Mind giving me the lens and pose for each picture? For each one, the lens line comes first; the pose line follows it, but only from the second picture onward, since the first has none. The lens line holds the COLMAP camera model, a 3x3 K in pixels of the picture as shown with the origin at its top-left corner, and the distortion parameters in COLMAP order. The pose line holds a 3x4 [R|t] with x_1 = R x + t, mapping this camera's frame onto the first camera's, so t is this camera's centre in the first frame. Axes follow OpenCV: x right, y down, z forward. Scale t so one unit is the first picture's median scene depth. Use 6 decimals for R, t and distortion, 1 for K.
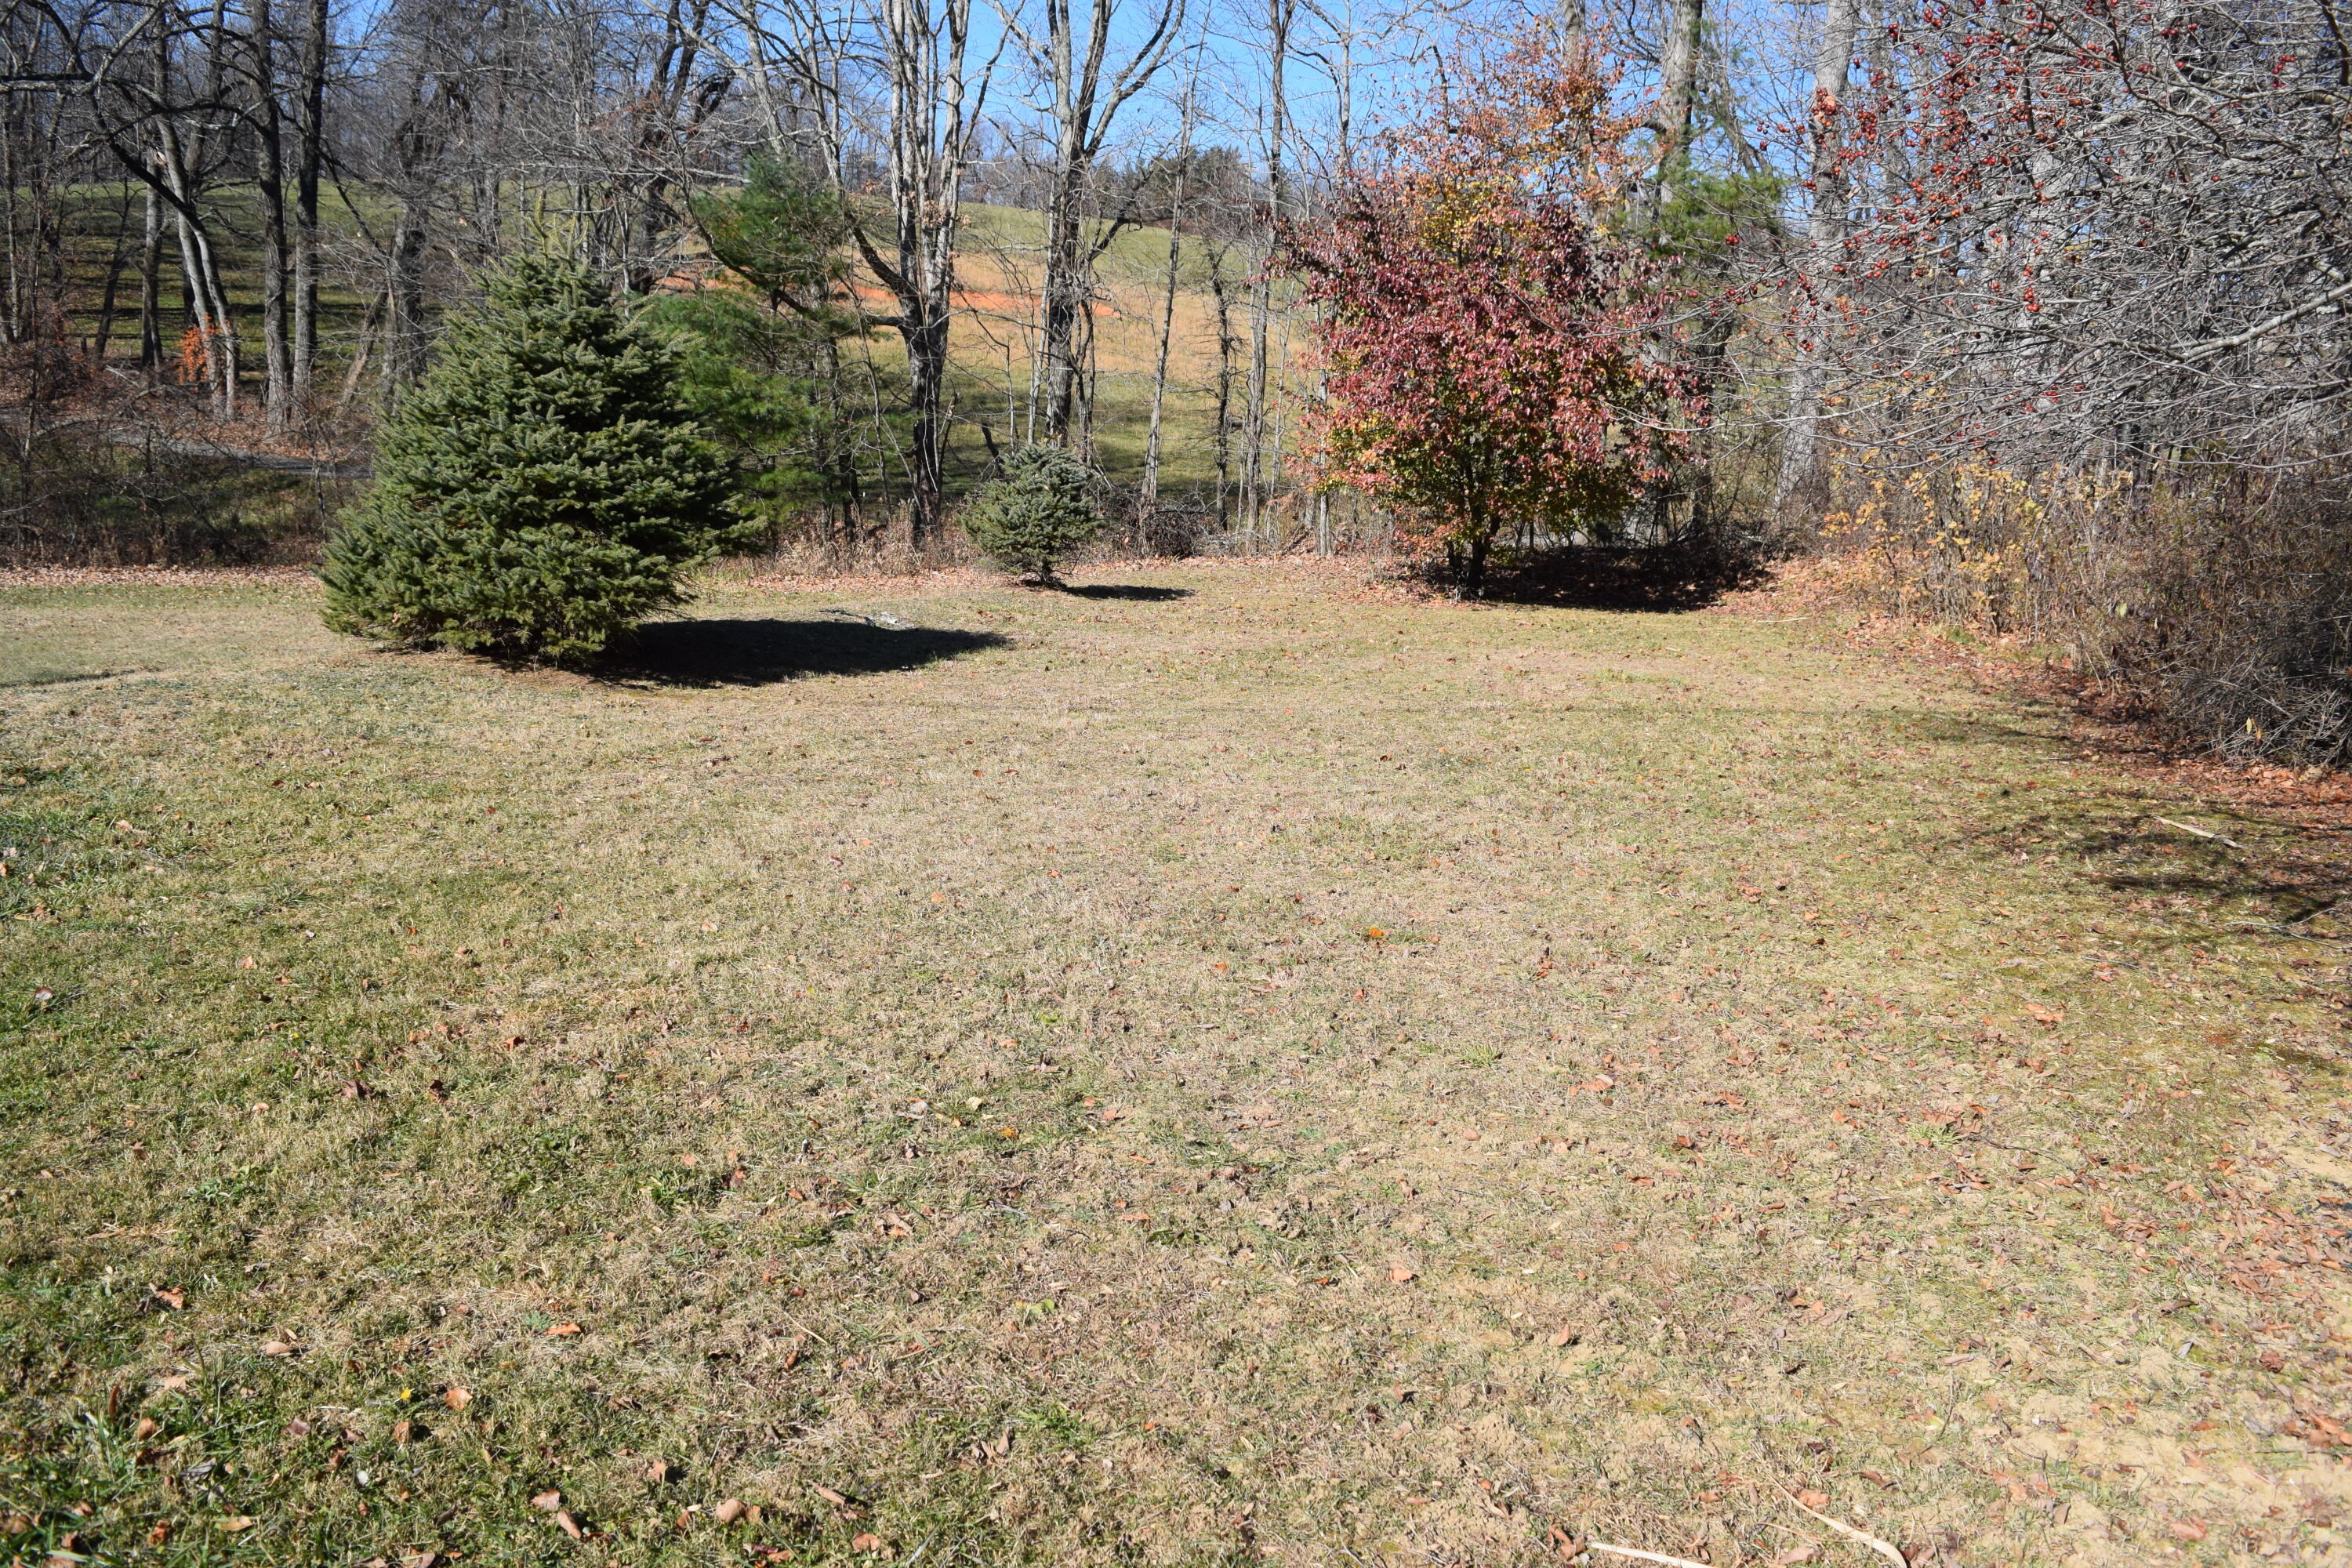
lens RADIAL K [[1820.4, 0, 1177.4], [0, 1820.4, 777.2], [0, 0, 1]] dist [-0.083929, 0.010619]
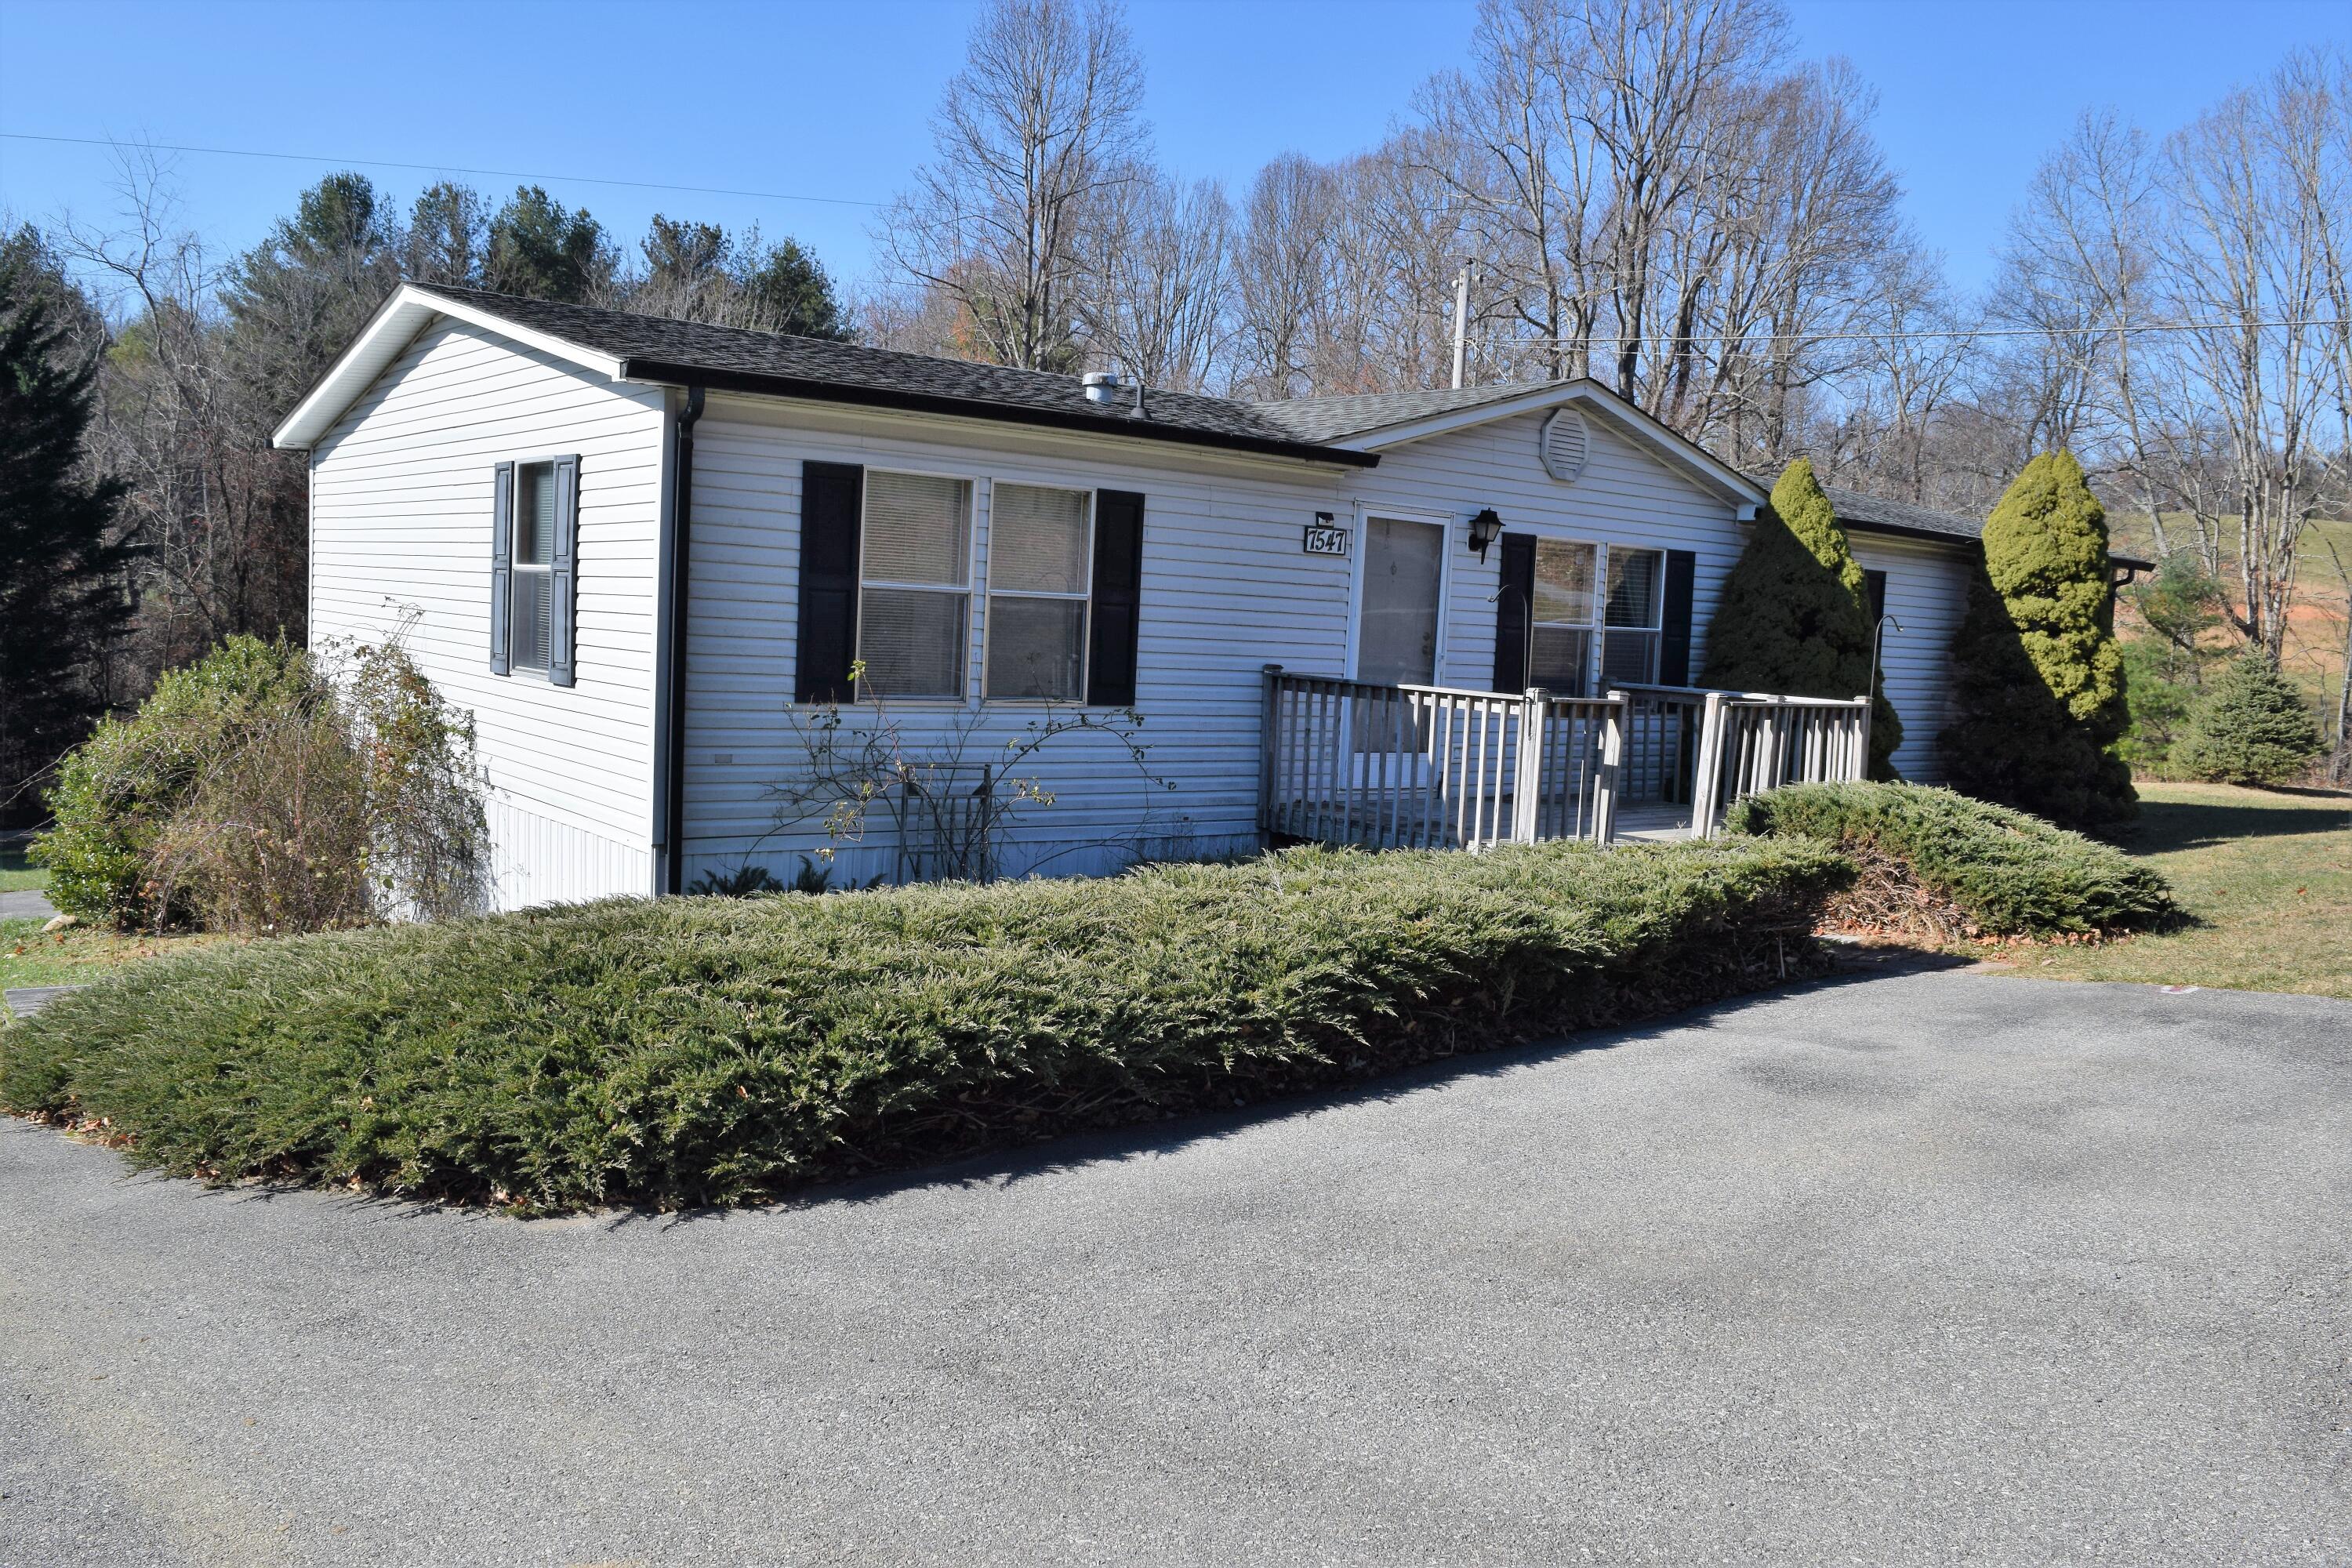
lens RADIAL K [[1820.4, 0, 1167.9], [0, 1820.4, 795.5], [0, 0, 1]] dist [-0.083929, 0.010619]
pose [[0.824433, 0.003345, -0.565949, -0.062256], [-0.091025, 0.987748, -0.126762, 0.173143], [0.558591, 0.156022, 0.814637, -0.862105]]
